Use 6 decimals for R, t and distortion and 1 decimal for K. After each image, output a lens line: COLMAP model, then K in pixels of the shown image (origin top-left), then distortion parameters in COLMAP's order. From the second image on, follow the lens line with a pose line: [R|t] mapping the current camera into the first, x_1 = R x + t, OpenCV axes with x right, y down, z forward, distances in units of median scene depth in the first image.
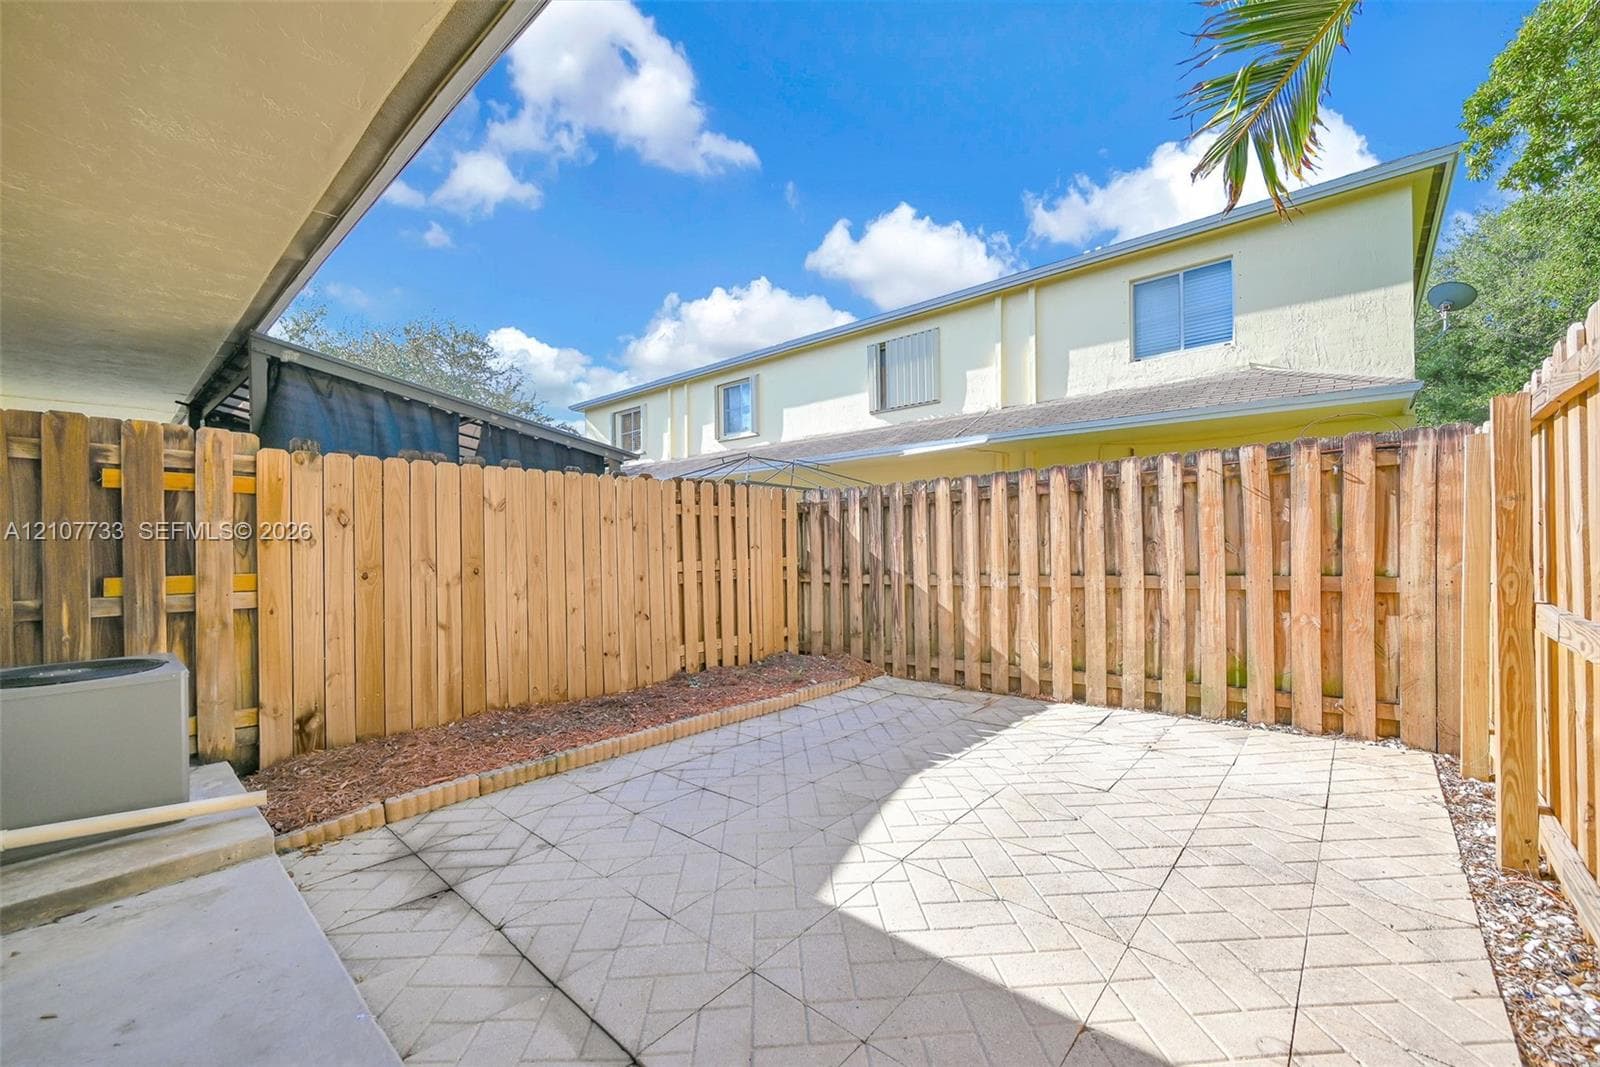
lens RADIAL K [[648.5, 0, 793.1], [0, 648.5, 536.5], [0, 0, 1]] dist [0.002869, 0.000662]
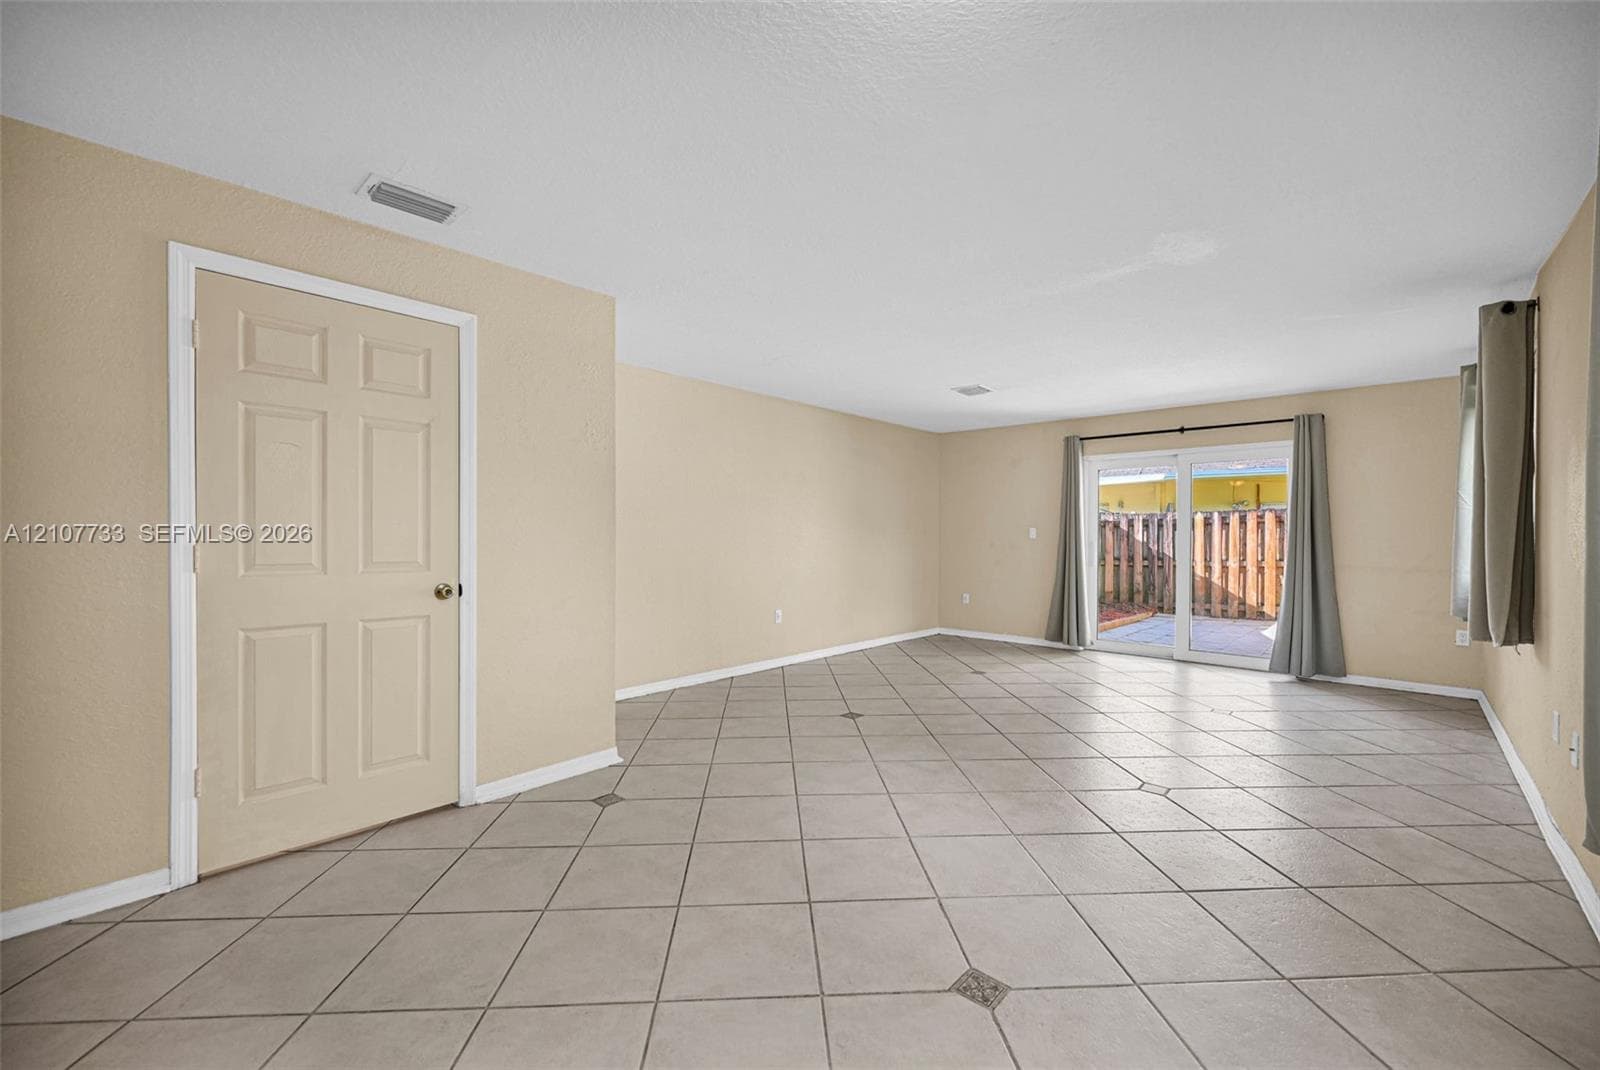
lens RADIAL K [[648.5, 0, 803.4], [0, 648.5, 541.5], [0, 0, 1]] dist [0.002869, 0.000662]
pose [[0.999812, 0.018100, -0.006909, -1.065279], [-0.018024, 0.999777, 0.010961, 0.001225], [0.007106, -0.010834, 0.999916, -1.091911]]
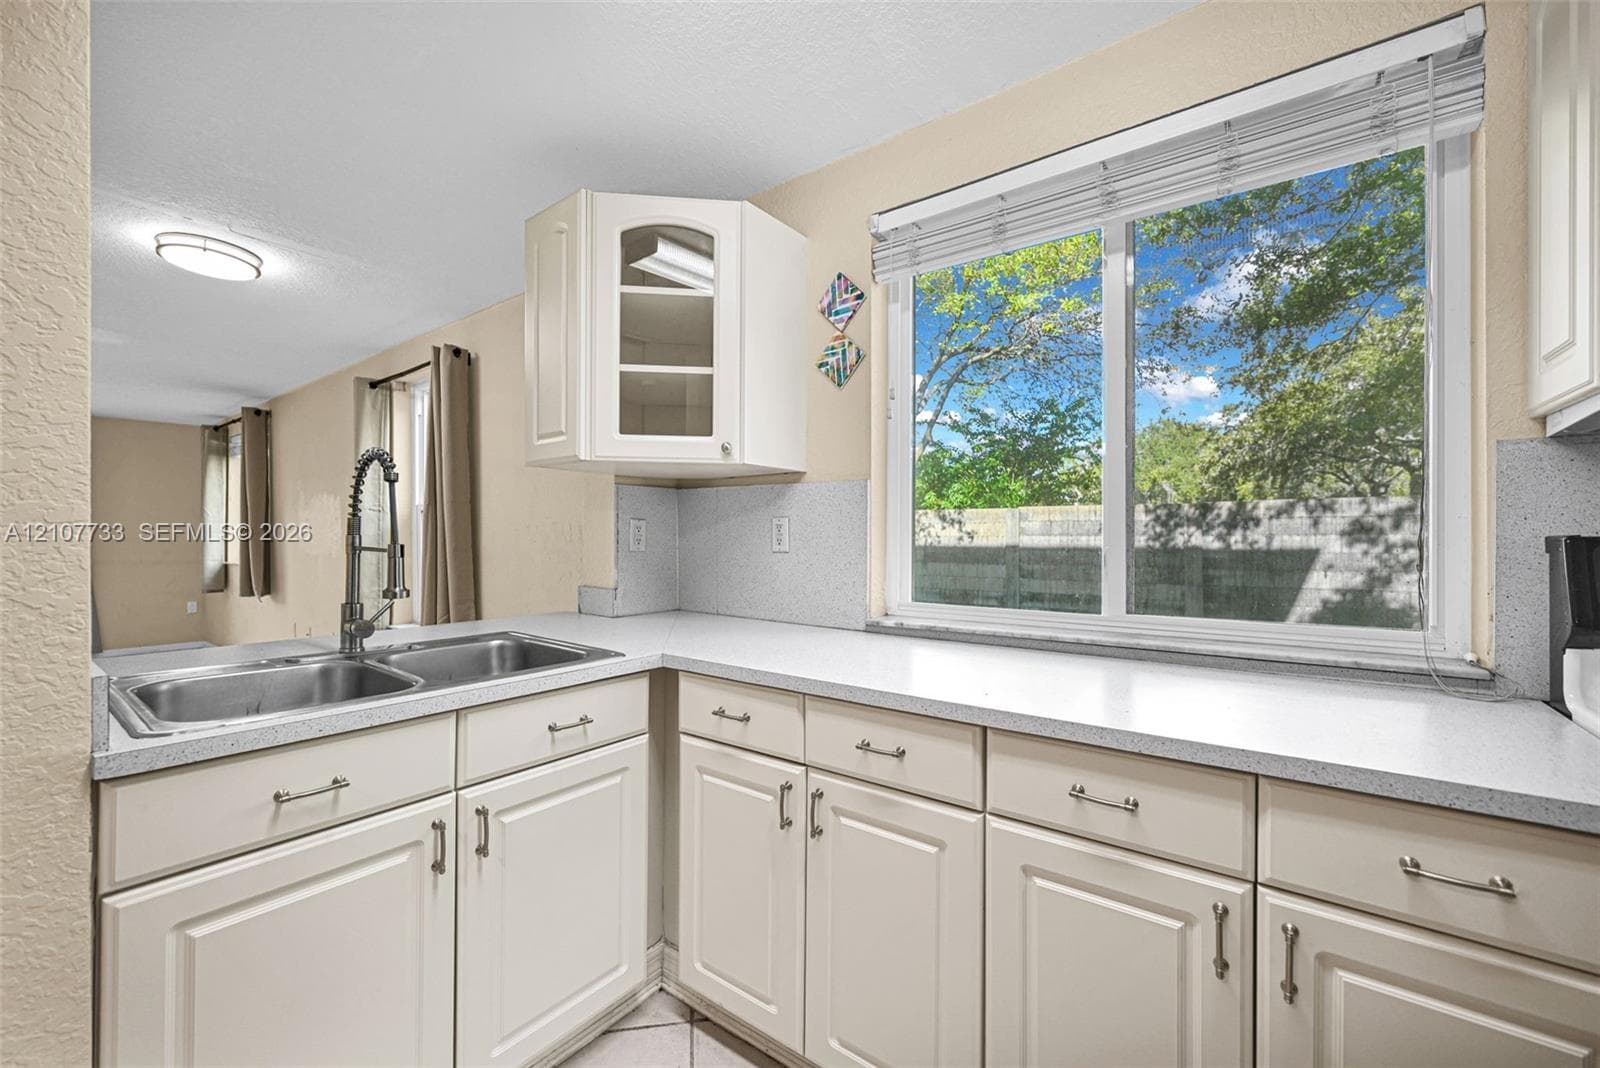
lens RADIAL K [[648.5, 0, 797.0], [0, 648.5, 536.1], [0, 0, 1]] dist [0.002869, 0.000662]
pose [[-0.082731, 0.017302, 0.996422, -1.586593], [-0.004006, 0.999835, -0.017694, 0.005011], [-0.996564, -0.005455, -0.082648, -1.298766]]
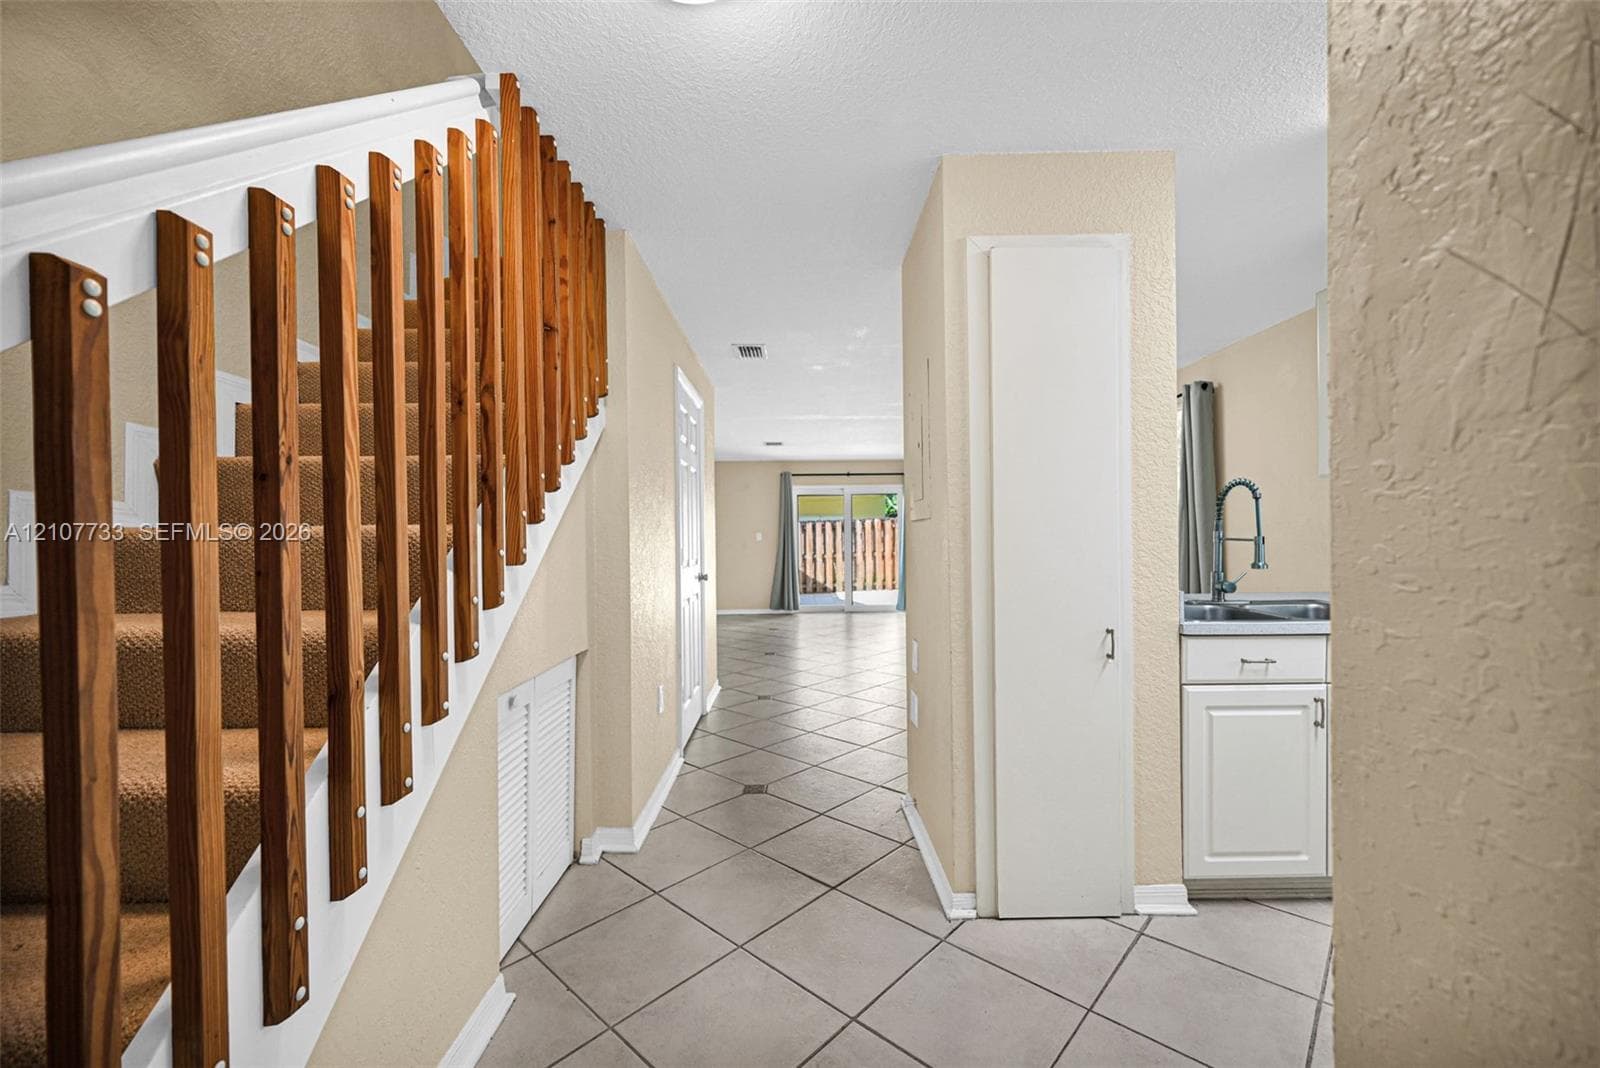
lens RADIAL K [[648.5, 0, 794.5], [0, 648.5, 538.9], [0, 0, 1]] dist [0.002869, 0.000662]
pose [[0.741912, 0.005089, 0.670478, -1.859551], [-0.000115, 0.999972, -0.007463, 0.009478], [-0.670497, 0.005460, 0.741892, -1.269779]]
